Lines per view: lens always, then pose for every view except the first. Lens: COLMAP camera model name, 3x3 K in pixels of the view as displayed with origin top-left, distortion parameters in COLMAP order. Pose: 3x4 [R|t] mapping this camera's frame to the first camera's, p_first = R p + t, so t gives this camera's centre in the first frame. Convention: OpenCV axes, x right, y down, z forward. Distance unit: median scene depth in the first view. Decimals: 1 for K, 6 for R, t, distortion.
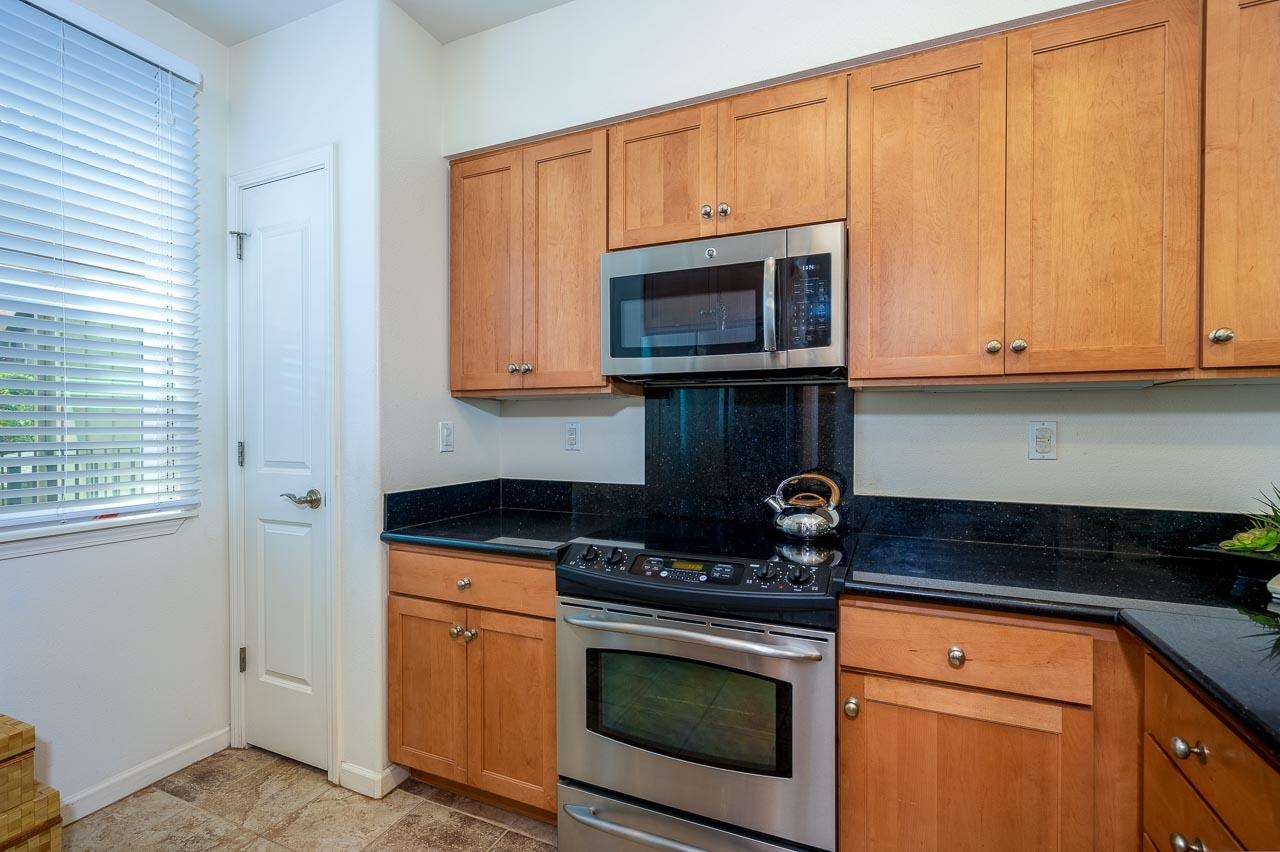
lens RADIAL K [[574.6, 0, 635.1], [0, 574.6, 426.2], [0, 0, 1]] dist [-0.001199, 0.000212]
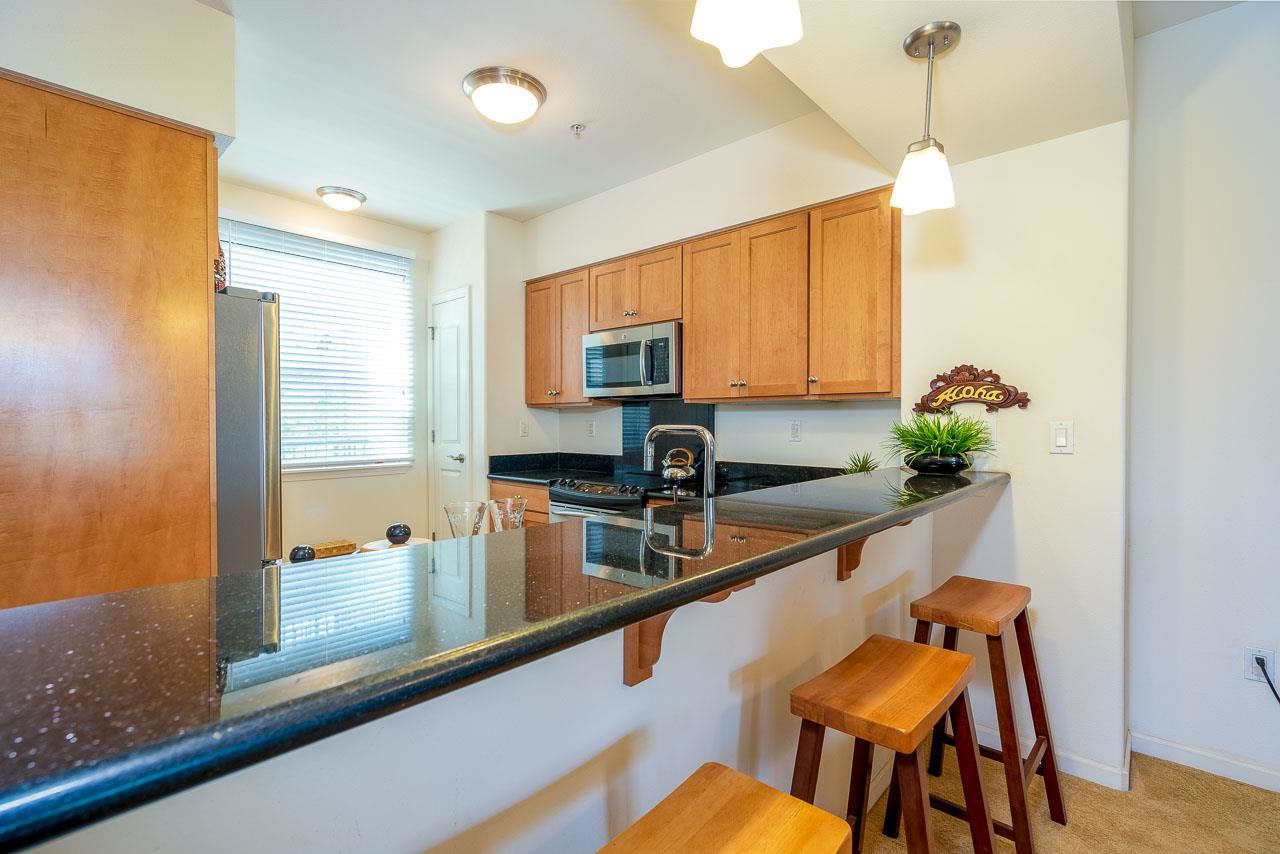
lens RADIAL K [[574.6, 0, 635.1], [0, 574.6, 427.2], [0, 0, 1]] dist [-0.001199, 0.000212]
pose [[0.948405, 0.003245, -0.317043, 0.730059], [-0.001797, 0.999987, 0.004858, 0.005186], [0.317055, -0.004038, 0.948399, -0.804610]]
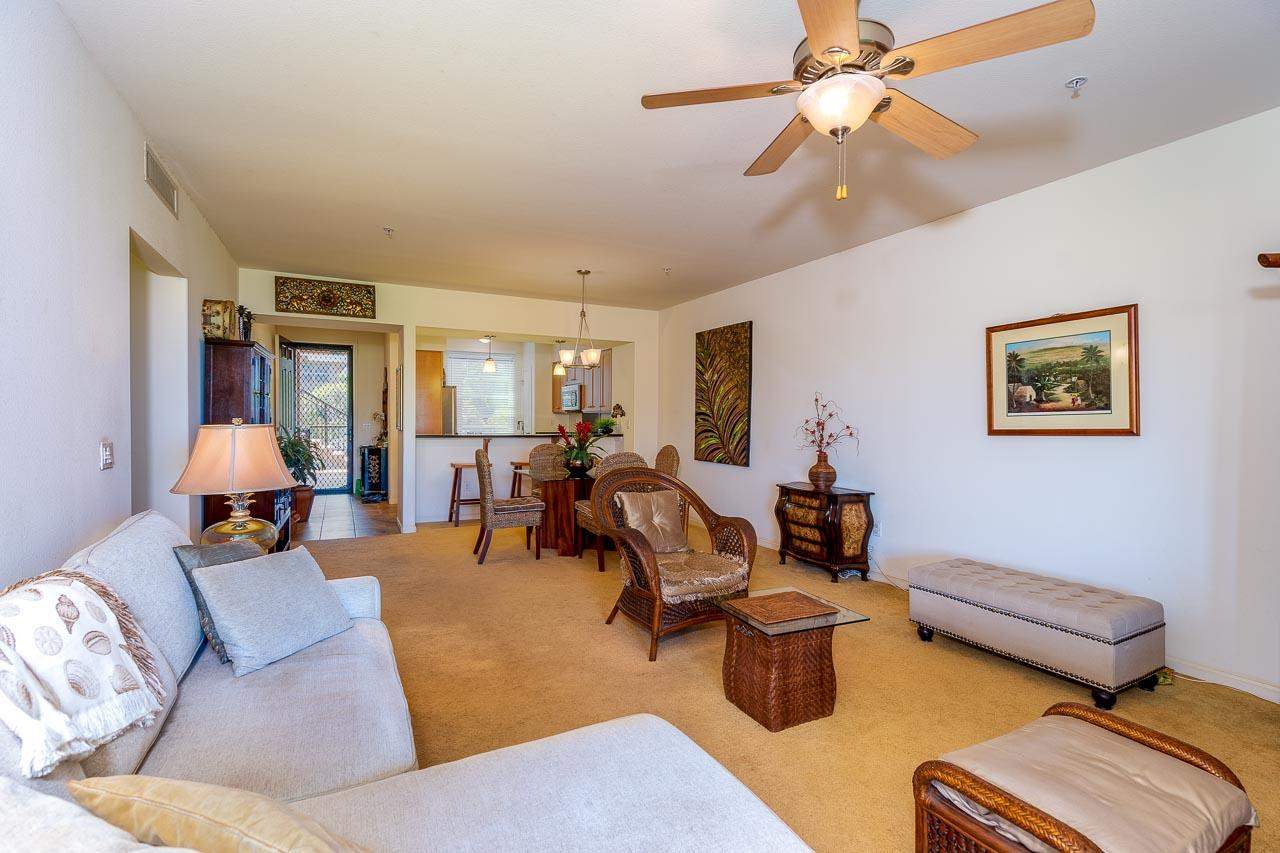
lens RADIAL K [[610.3, 0, 640.0], [0, 610.3, 426.5], [0, 0, 1]] dist [-0.003583, -0.000267]
pose [[0.769436, 0.011886, -0.638613, 3.947350], [-0.009816, 0.999929, 0.006784, 0.015461], [0.638648, 0.001049, 0.769498, -2.760487]]
